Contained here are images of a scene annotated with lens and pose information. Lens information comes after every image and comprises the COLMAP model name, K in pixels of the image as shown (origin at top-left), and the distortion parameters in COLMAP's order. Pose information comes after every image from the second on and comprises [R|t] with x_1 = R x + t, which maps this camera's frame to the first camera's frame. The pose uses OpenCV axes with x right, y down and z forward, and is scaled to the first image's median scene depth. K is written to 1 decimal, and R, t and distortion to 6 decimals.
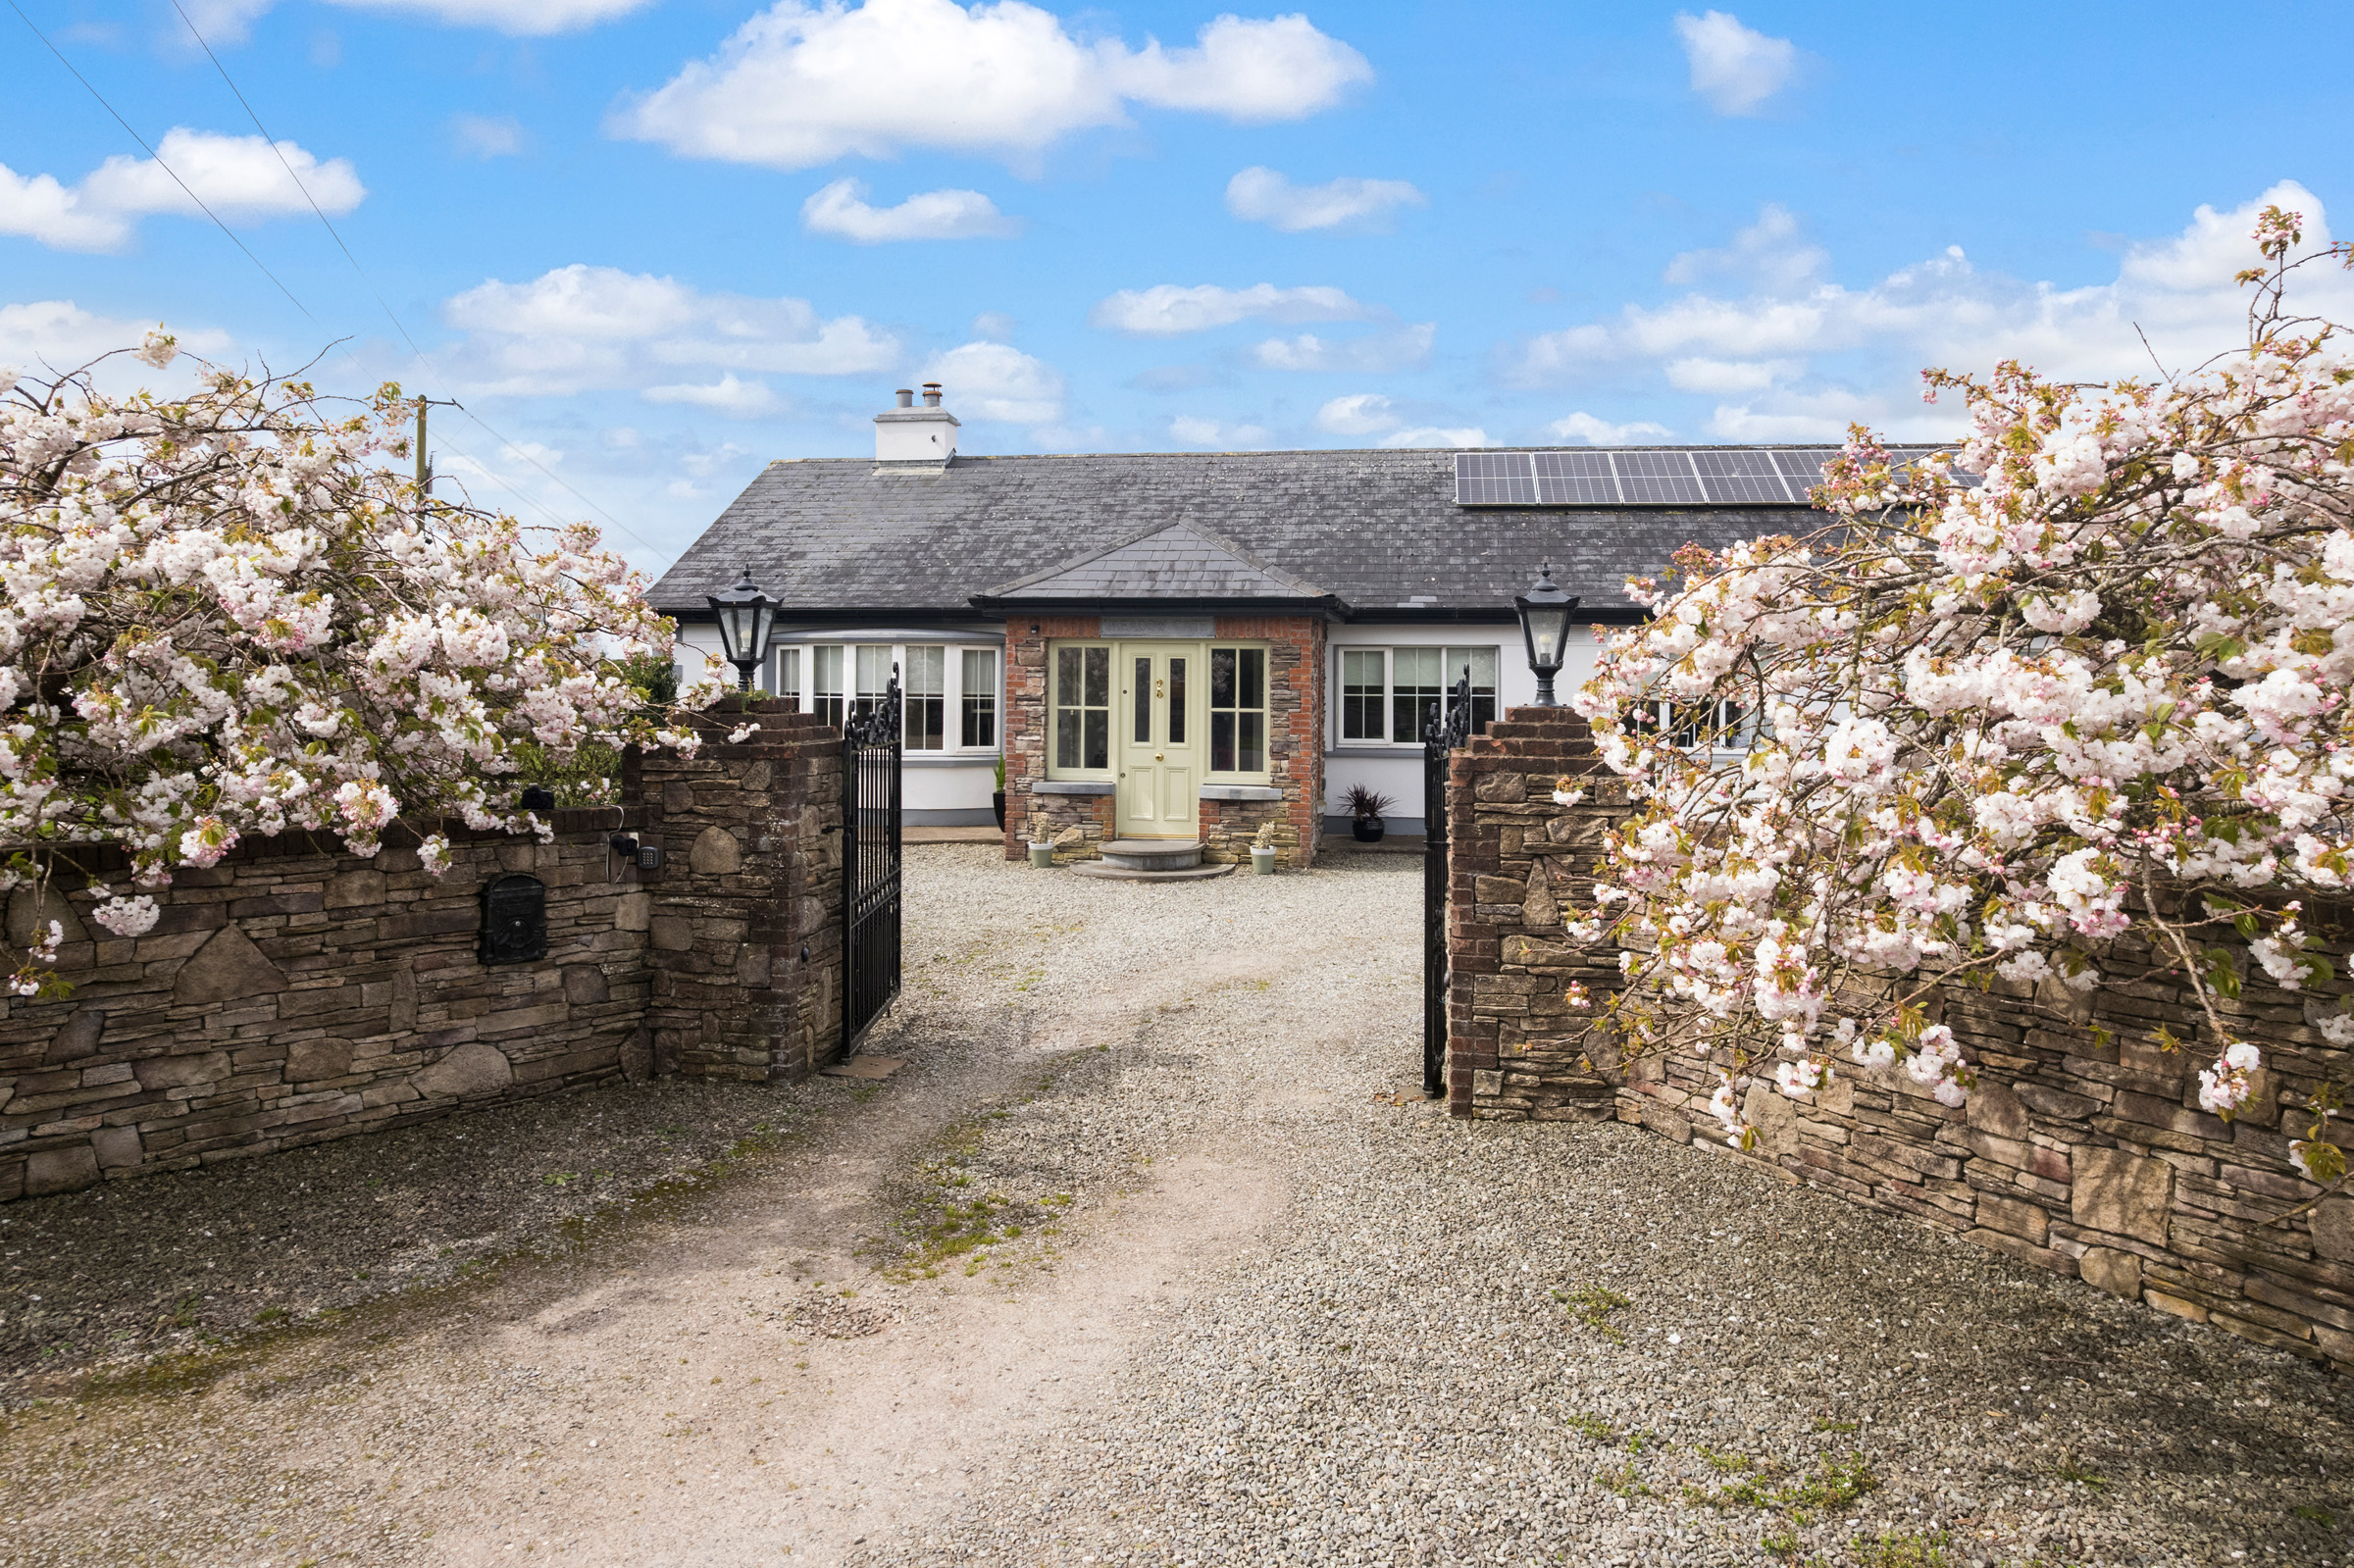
lens RADIAL K [[1545.8, 0, 1174.6], [0, 1545.8, 649.4], [0, 0, 1]] dist [-0.058985, 0.041091]
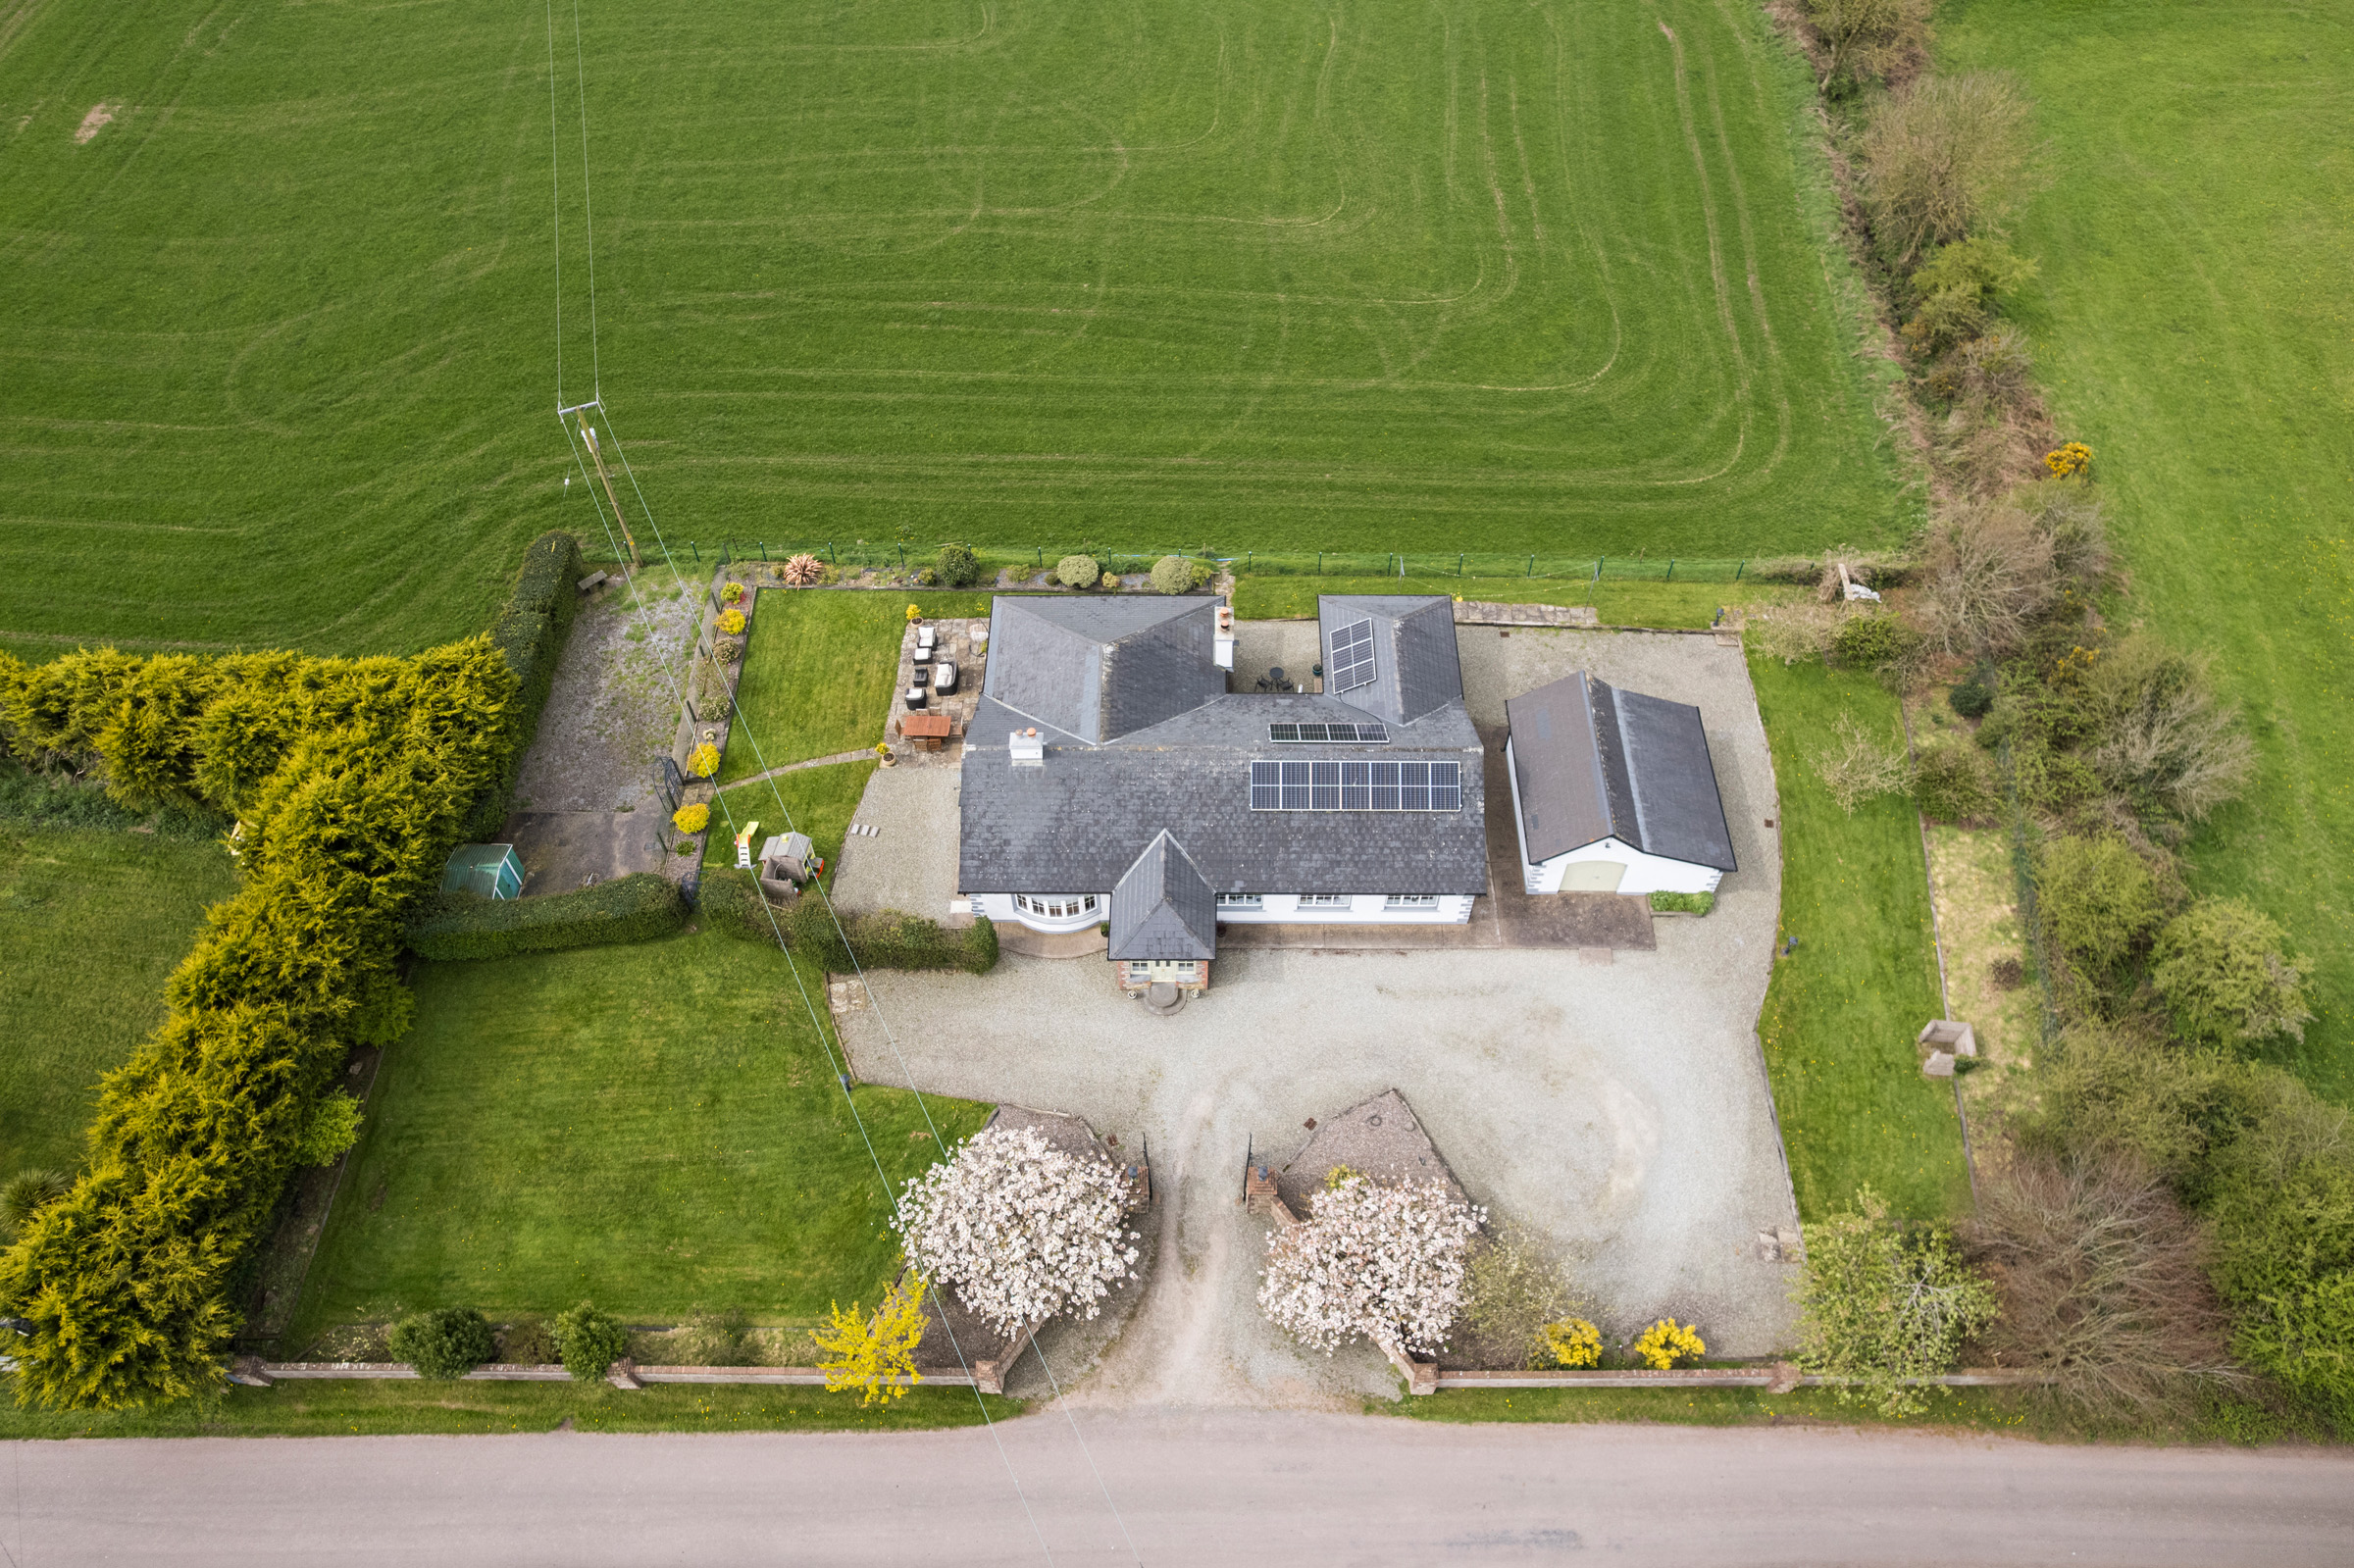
lens RADIAL K [[1550.7, 0, 1177.0], [0, 1550.7, 784.0], [0, 0, 1]] dist [-0.052182, -0.000024]
pose [[0.988228, -0.131052, 0.078936, -0.196878], [0.011945, 0.580480, 0.814187, -2.962695], [-0.152522, -0.803660, 0.575212, -0.650228]]
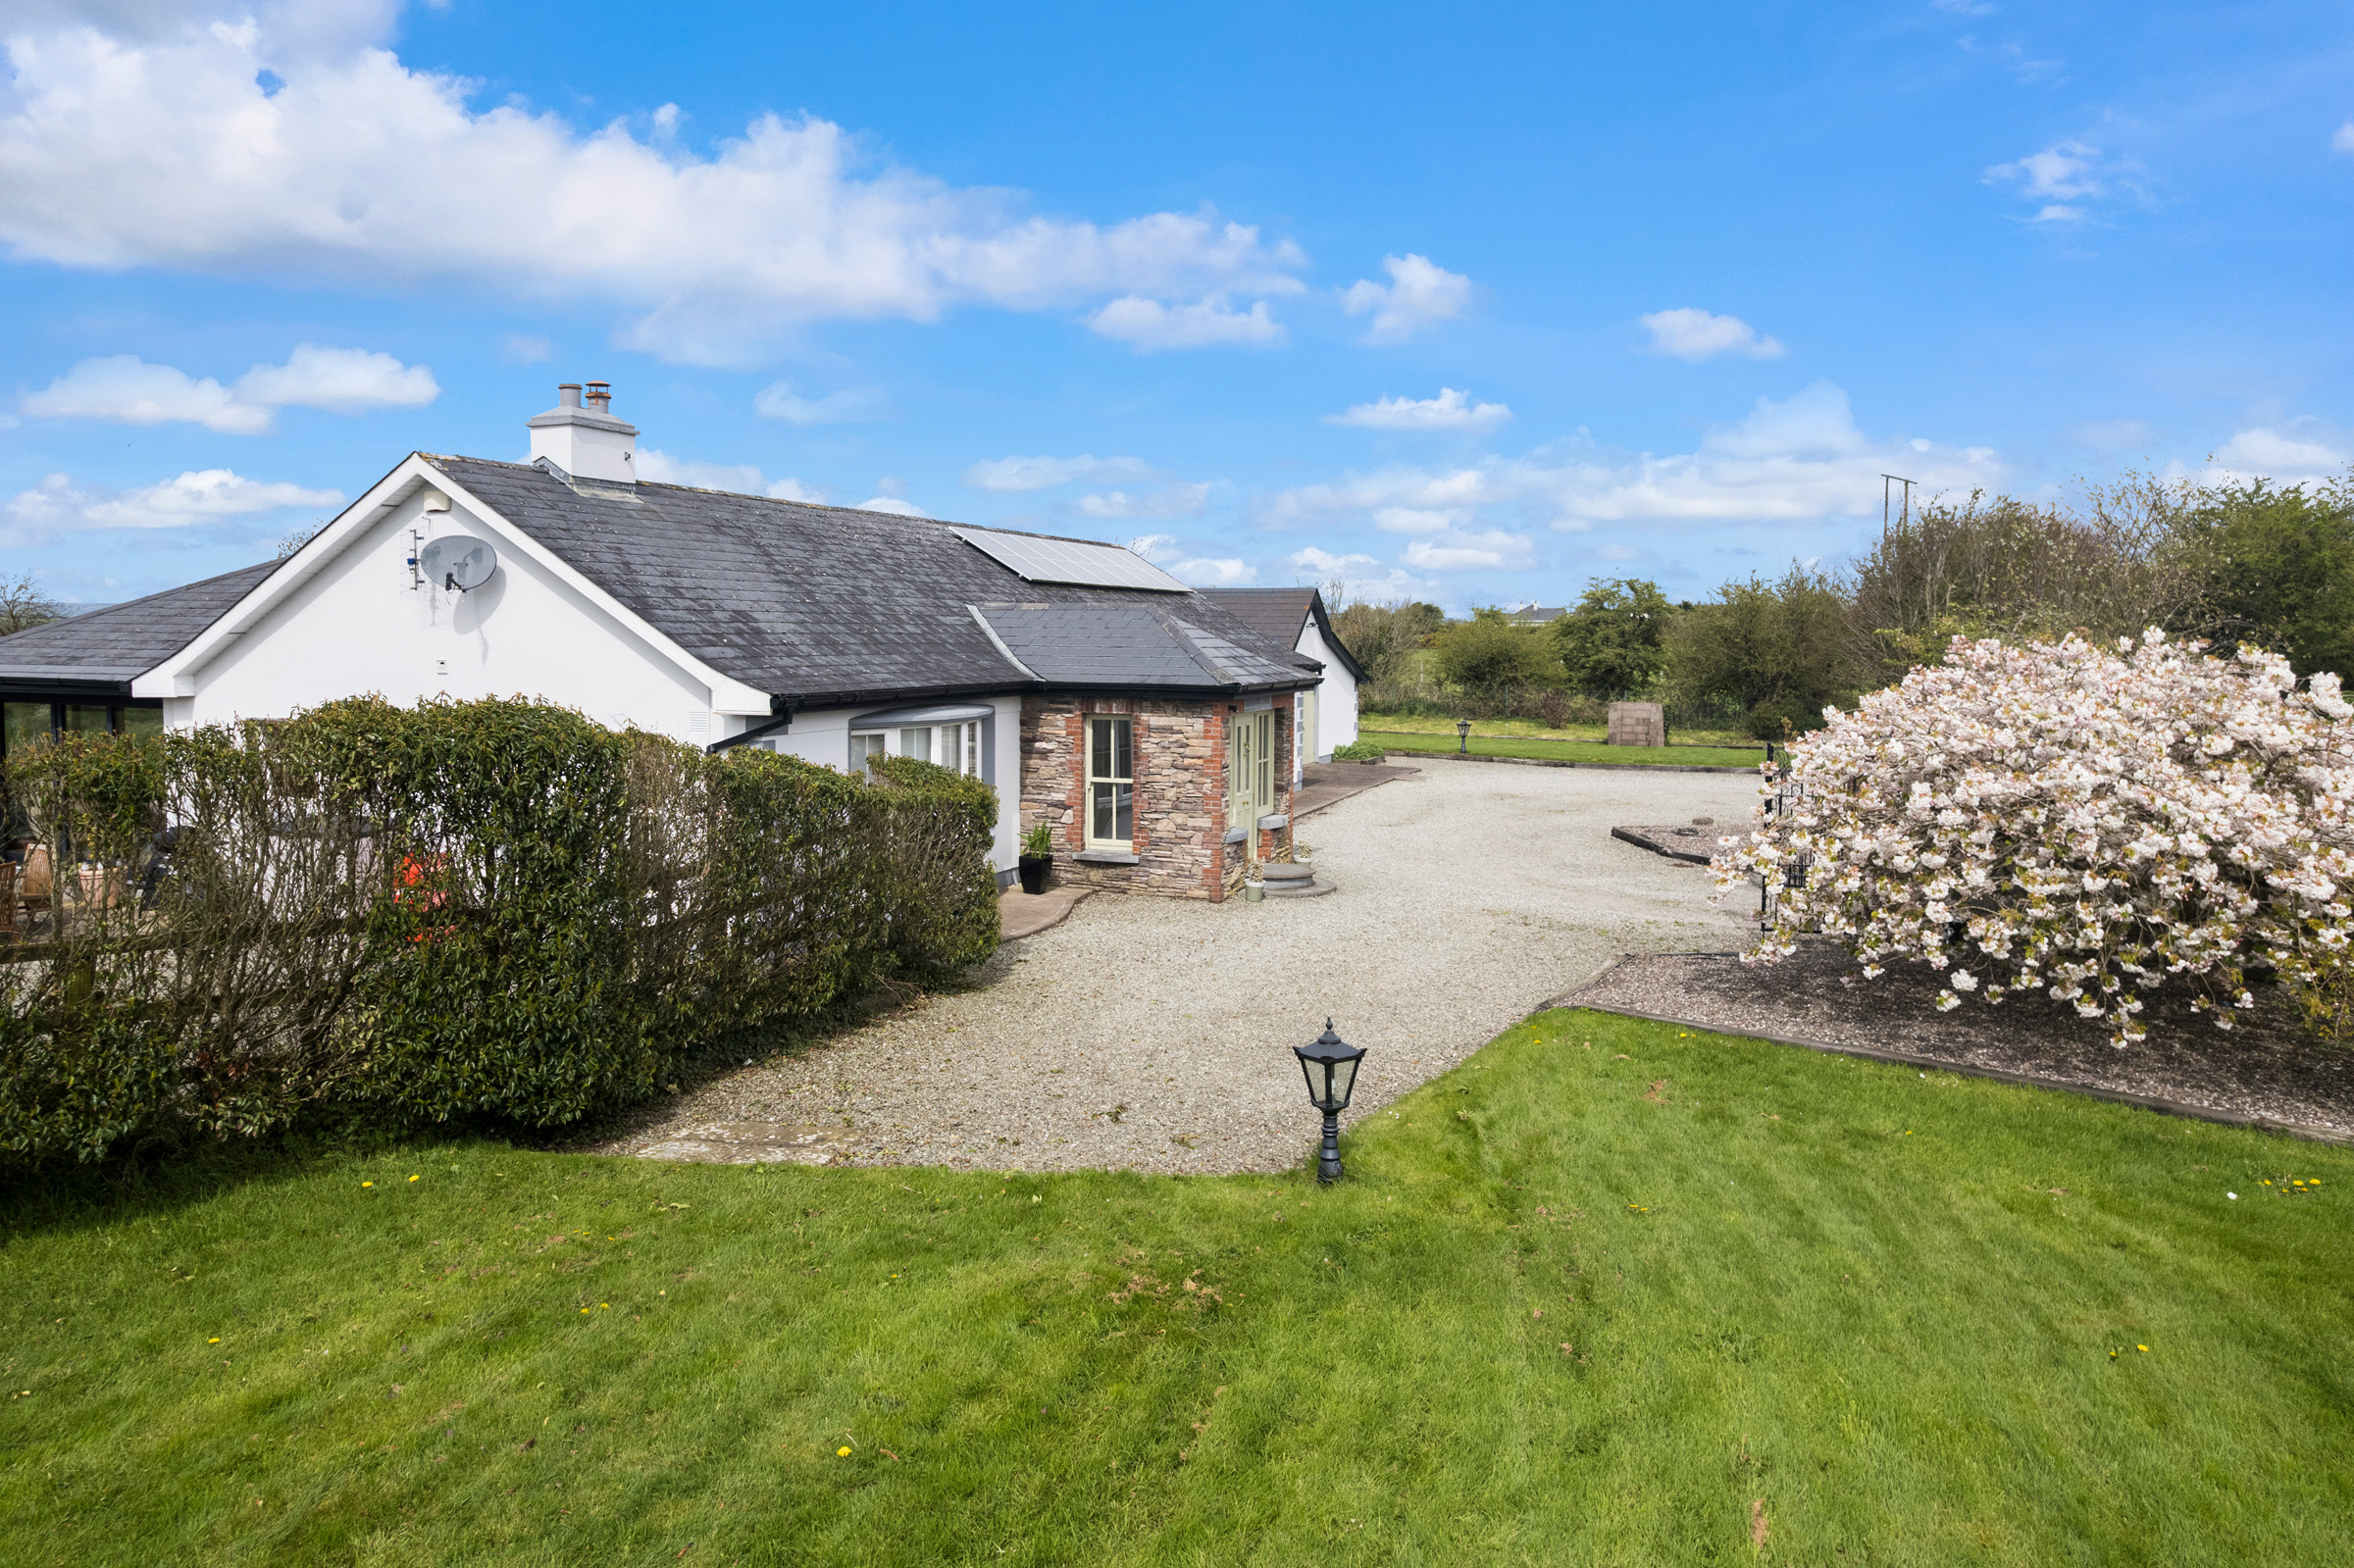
lens RADIAL K [[1522.1, 0, 1177.0], [0, 1522.1, 784.0], [0, 0, 1]] dist [-0.074863, 0.066718]
pose [[0.209981, -0.099430, 0.972636, -1.252197], [-0.020832, 0.994135, 0.106125, -0.079923], [-0.977484, -0.042546, 0.206678, 0.790263]]
